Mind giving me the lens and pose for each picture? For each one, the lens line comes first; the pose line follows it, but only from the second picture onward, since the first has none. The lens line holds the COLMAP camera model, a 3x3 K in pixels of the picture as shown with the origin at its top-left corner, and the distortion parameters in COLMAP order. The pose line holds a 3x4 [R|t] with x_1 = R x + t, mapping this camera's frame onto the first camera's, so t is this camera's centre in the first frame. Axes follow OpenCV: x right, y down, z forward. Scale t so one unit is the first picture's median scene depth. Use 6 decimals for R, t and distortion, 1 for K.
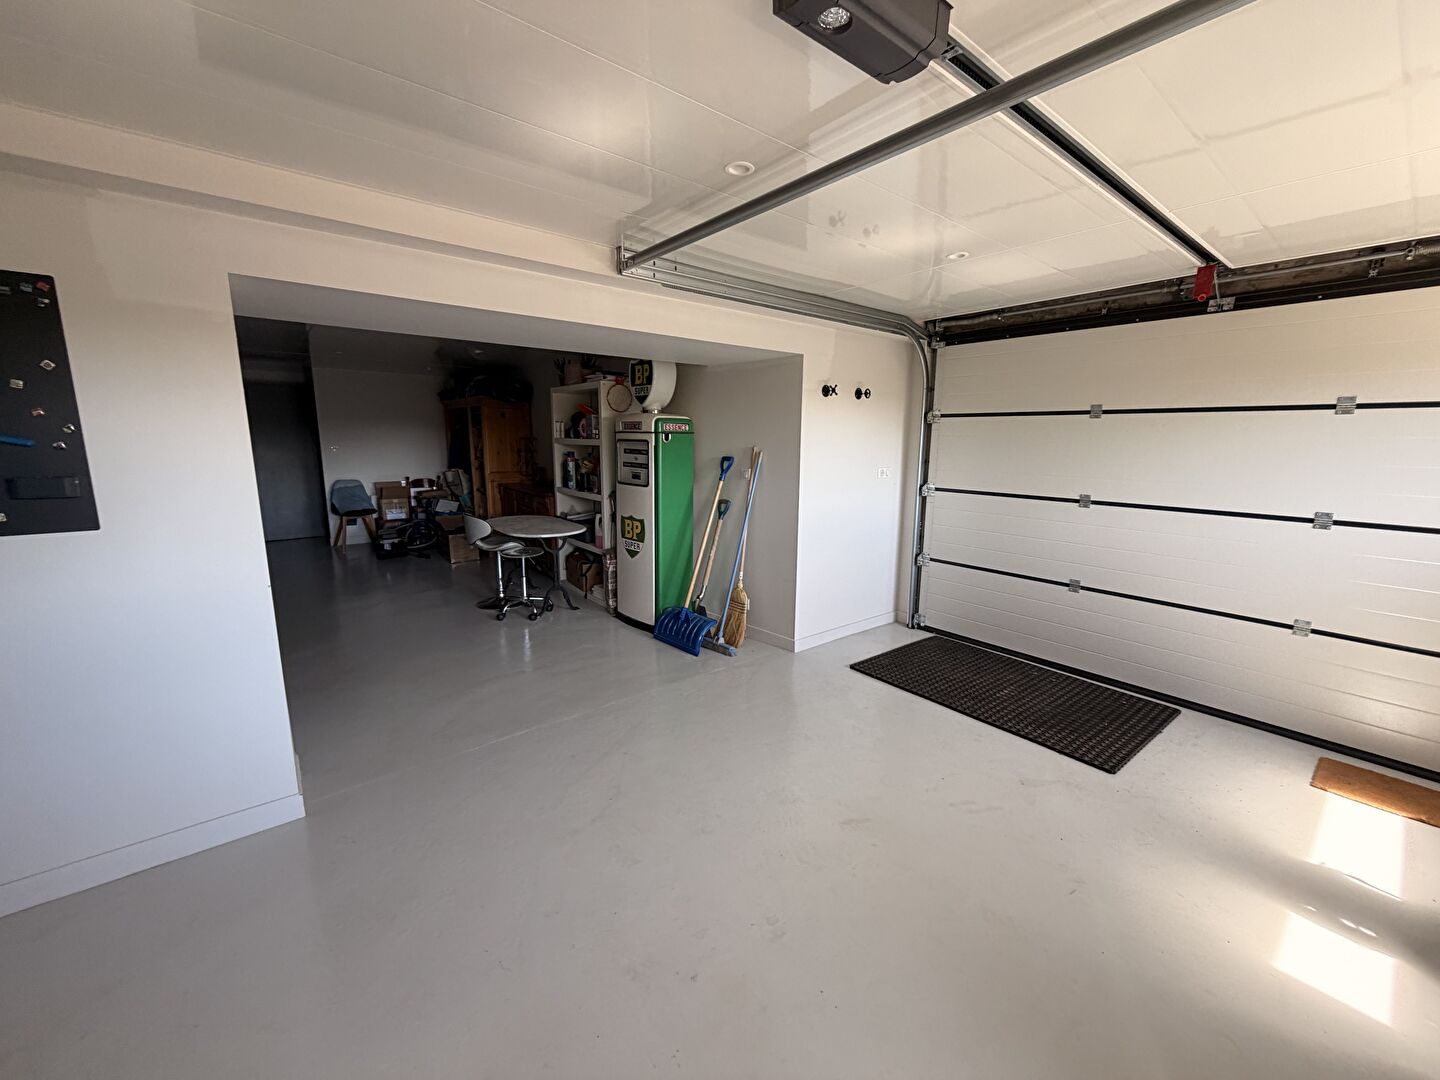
lens RADIAL K [[572.4, 0, 722.4], [0, 572.4, 540.0], [0, 0, 1]] dist [-0.006621, 0.000908]
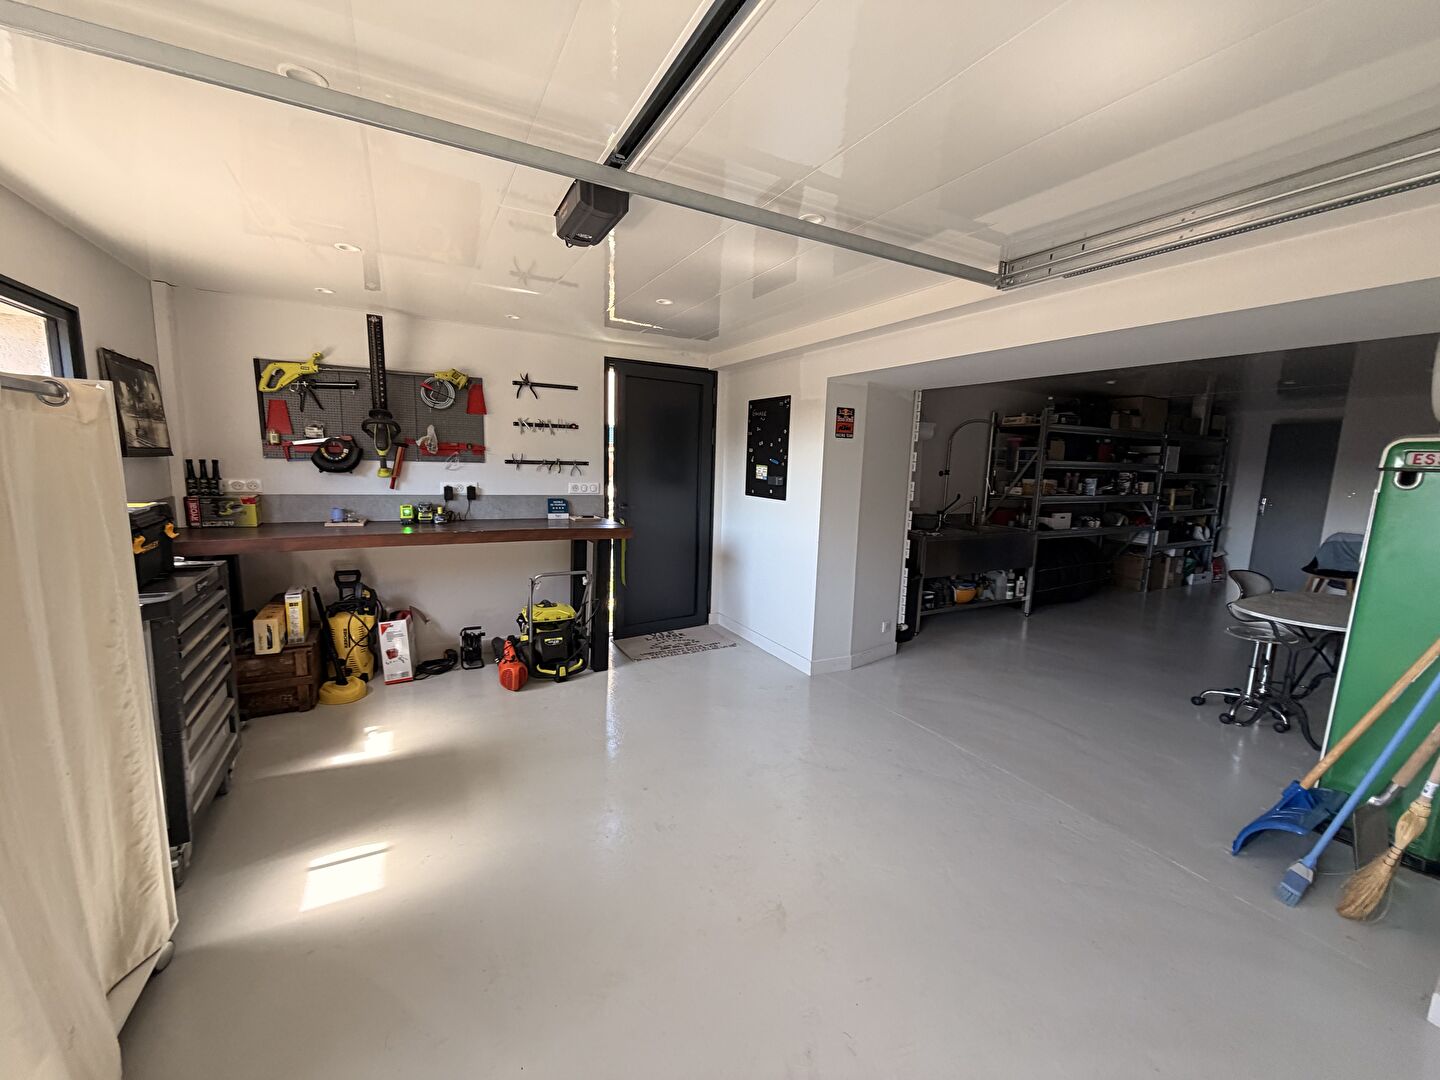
lens RADIAL K [[572.4, 0, 723.0], [0, 572.4, 538.8], [0, 0, 1]] dist [-0.006621, 0.000908]
pose [[-0.205491, 0.128128, -0.970235, 1.183988], [-0.200740, 0.964795, 0.169925, -0.201094], [0.957850, 0.229683, -0.172537, 1.129154]]
